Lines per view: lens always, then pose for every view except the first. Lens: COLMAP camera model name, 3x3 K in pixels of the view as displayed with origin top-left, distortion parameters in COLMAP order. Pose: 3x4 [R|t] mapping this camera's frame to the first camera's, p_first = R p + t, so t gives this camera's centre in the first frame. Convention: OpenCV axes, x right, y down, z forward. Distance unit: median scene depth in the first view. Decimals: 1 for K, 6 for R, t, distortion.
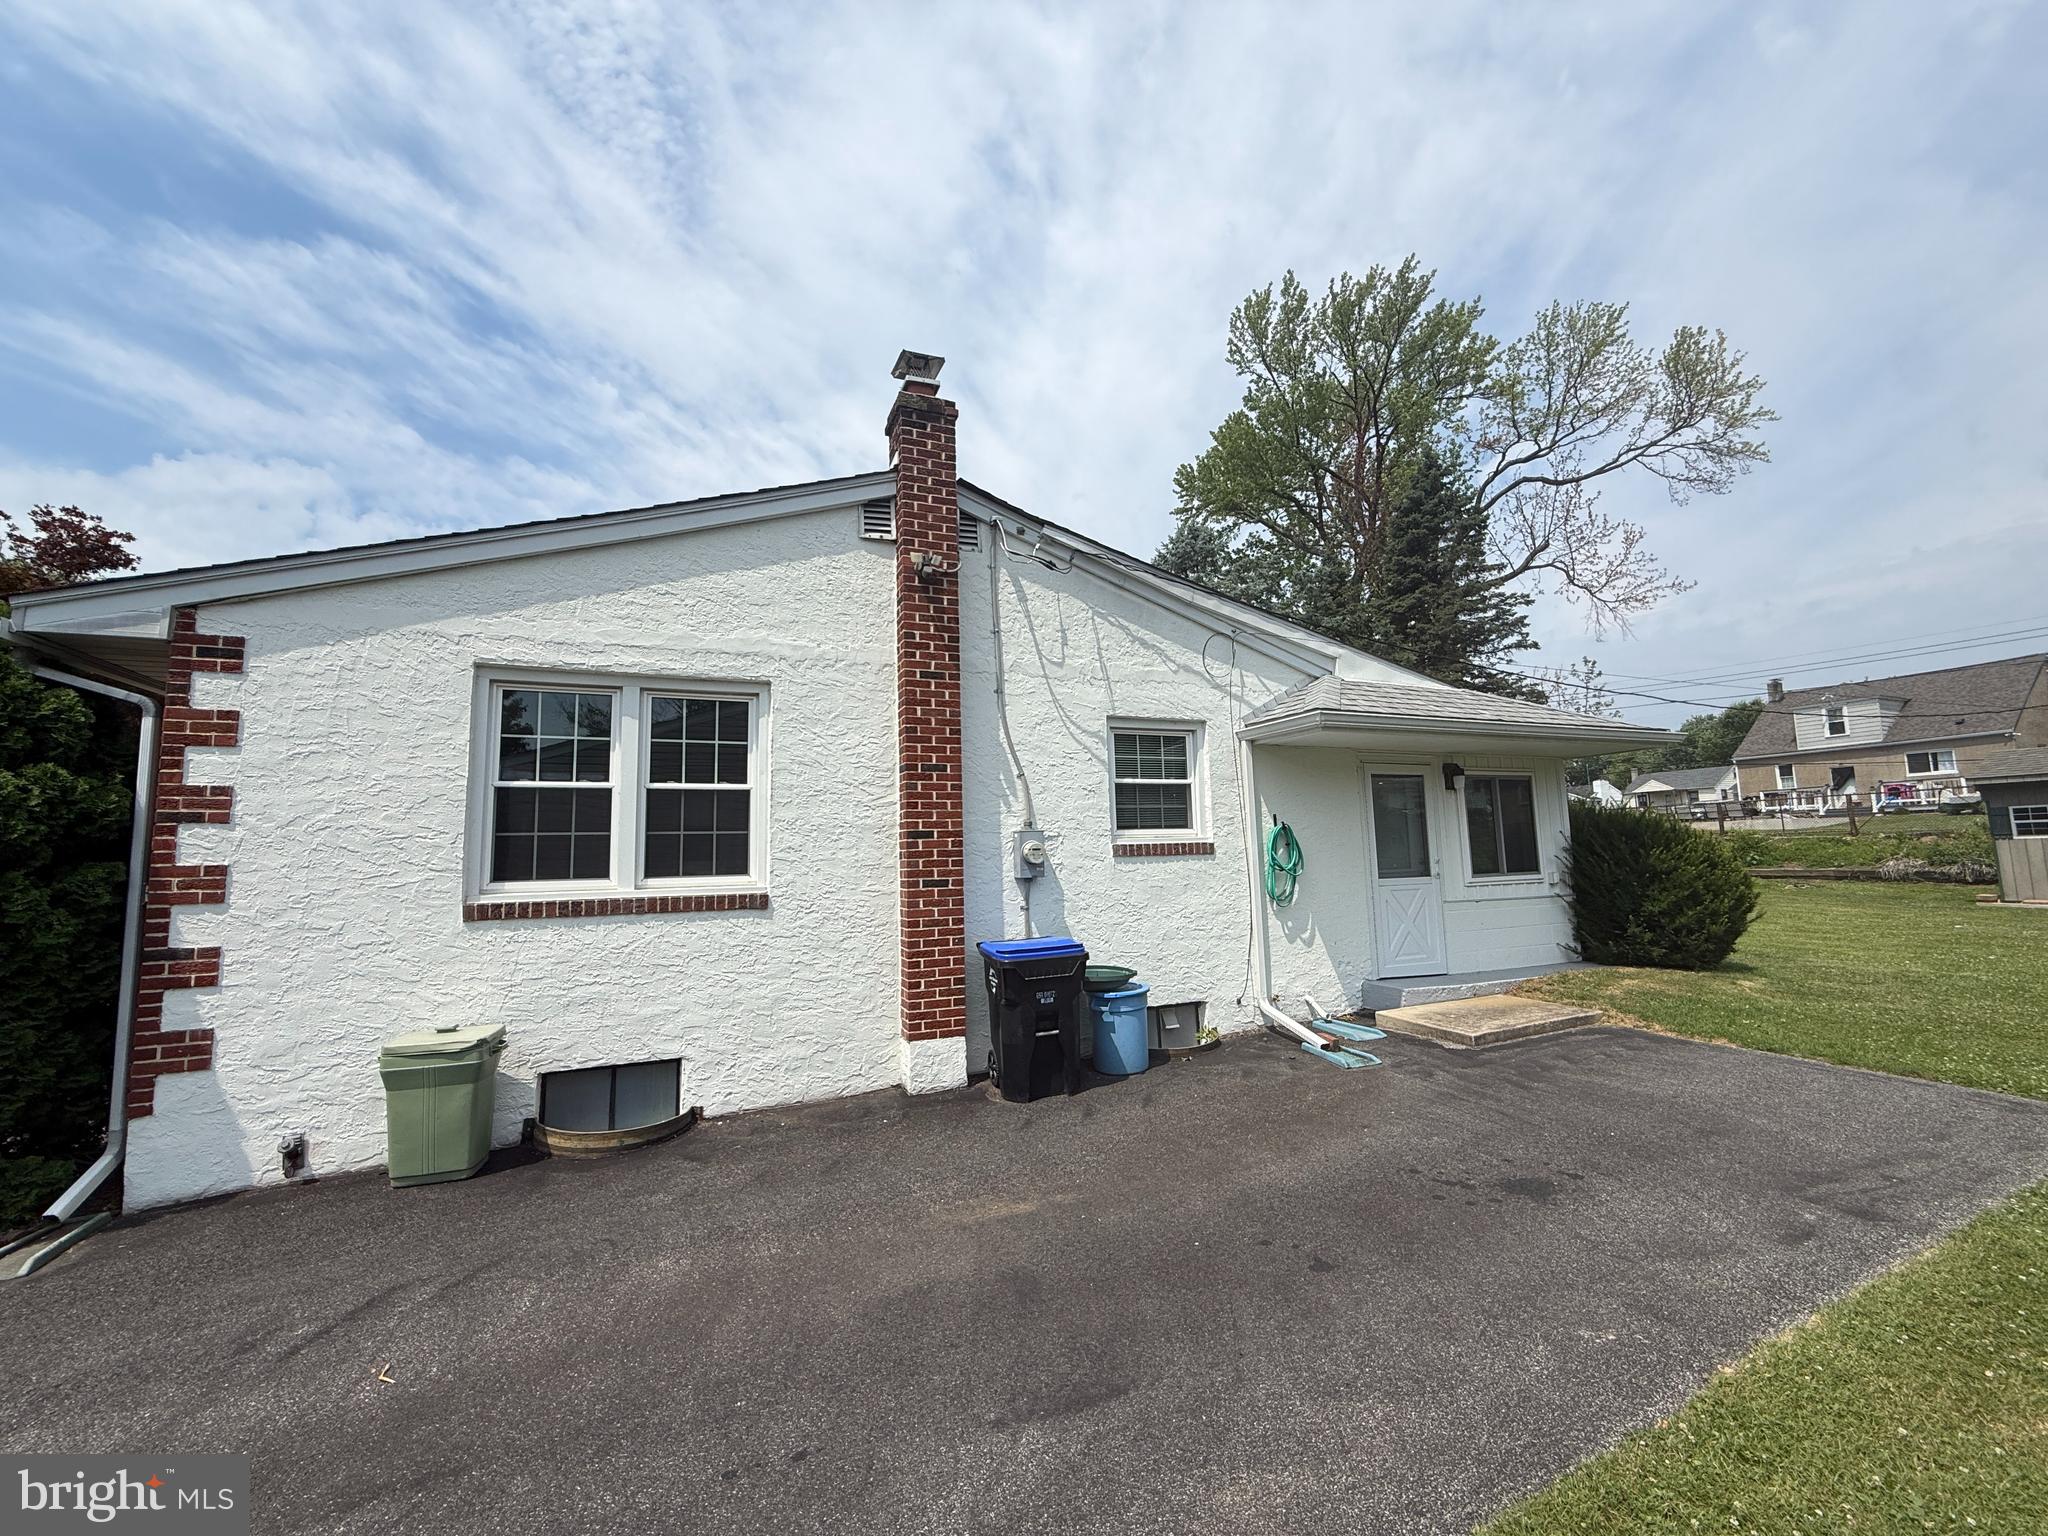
lens RADIAL K [[819.1, 0, 1017.9], [0, 819.1, 768.9], [0, 0, 1]] dist [0.000337, 0.000449]
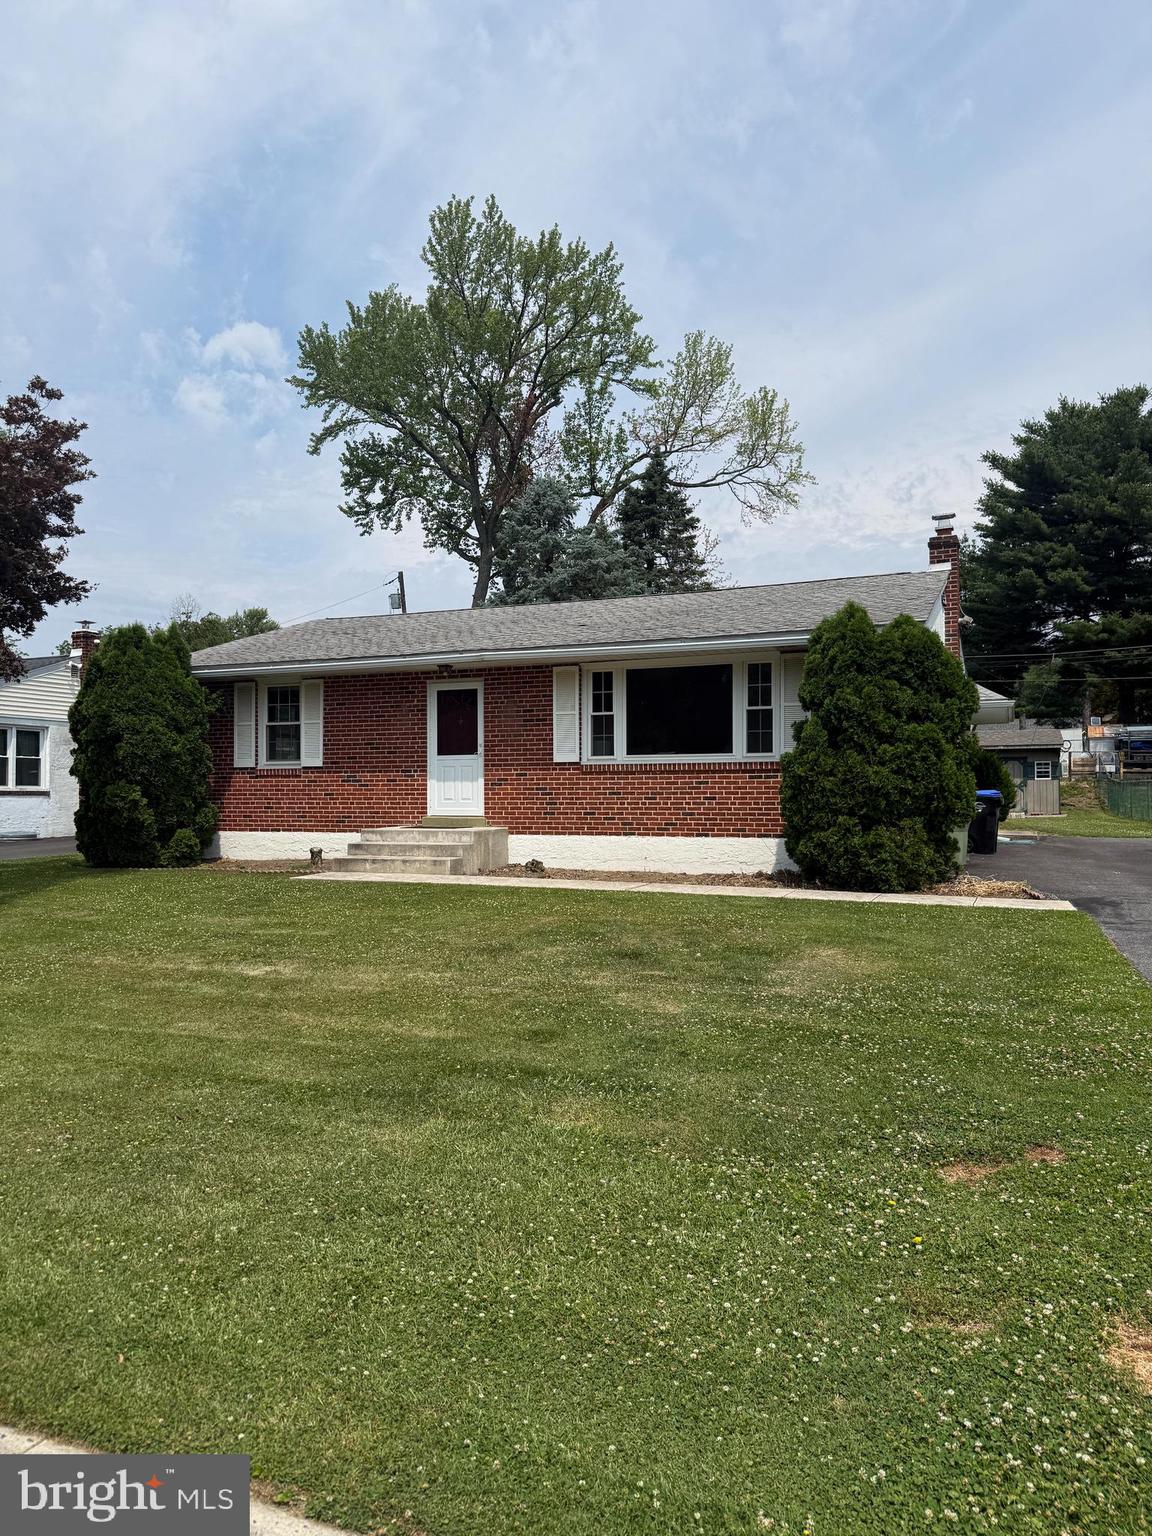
lens RADIAL K [[1055.5, 0, 578.3], [0, 1055.5, 792.3], [0, 0, 1]] dist [0.148600, -0.315675]
pose [[0.716796, 0.026497, 0.696780, -0.557166], [-0.091687, 0.994183, 0.056514, 0.027160], [-0.691229, -0.104394, 0.715055, -0.073795]]
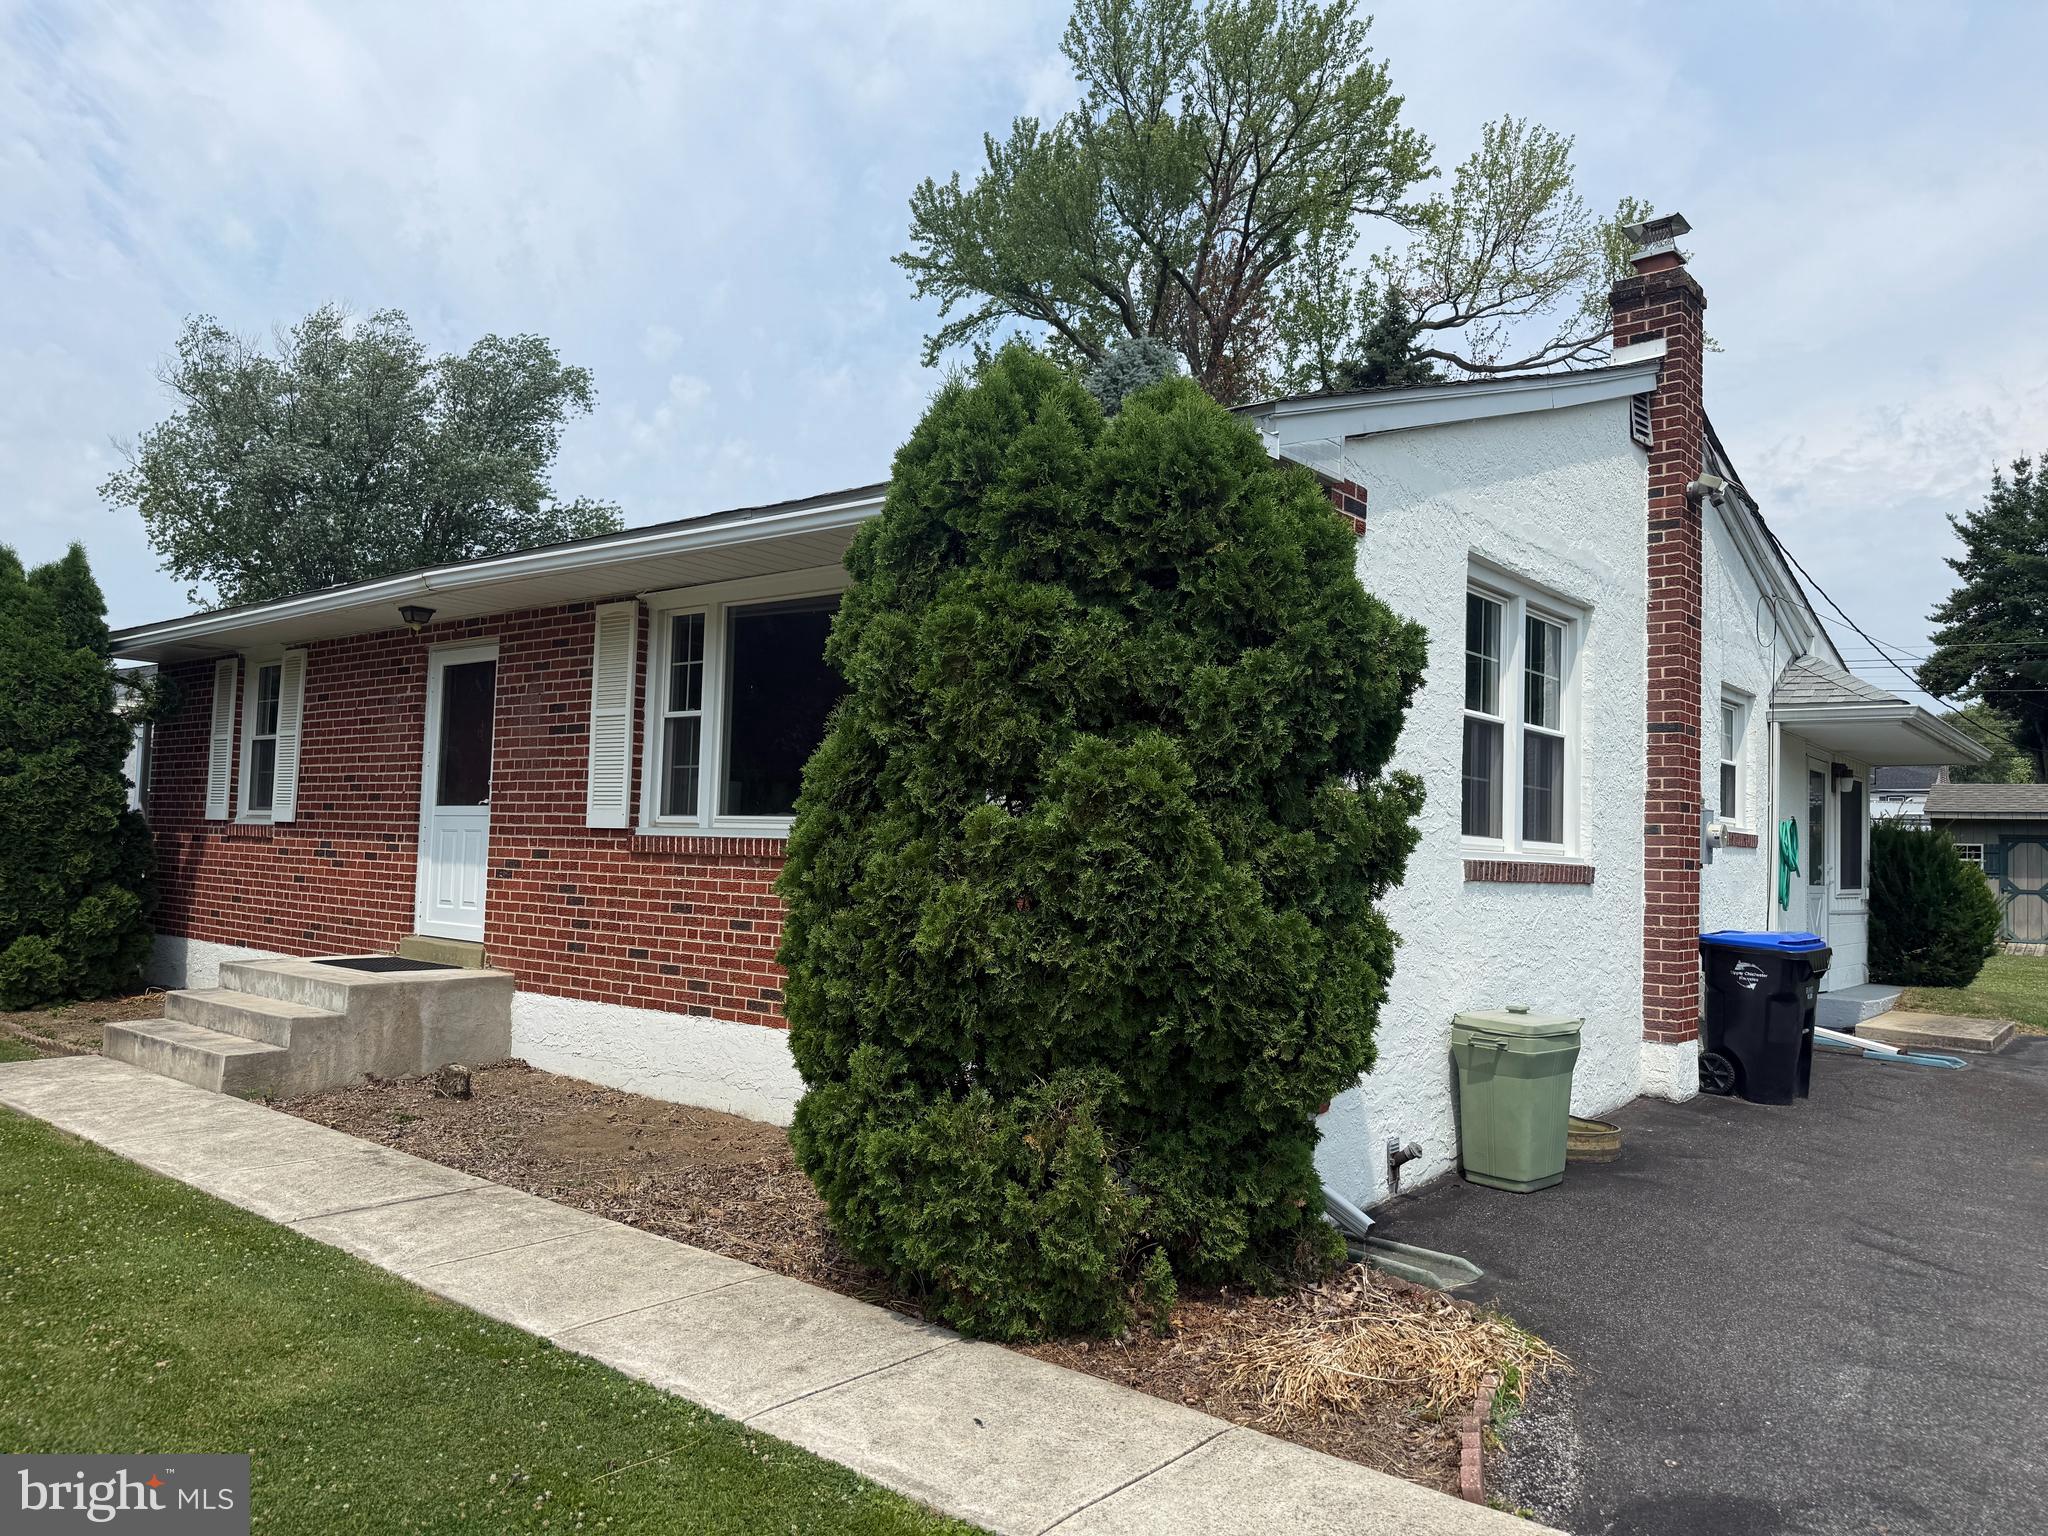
lens RADIAL K [[1451.3, 0, 1030.0], [0, 1451.3, 790.3], [0, 0, 1]] dist [0.053894, -0.082992]
pose [[0.883991, 0.074204, 0.461577, -0.280724], [-0.104778, 0.993653, 0.040924, 0.013845], [-0.455611, -0.084540, 0.886156, -0.008215]]
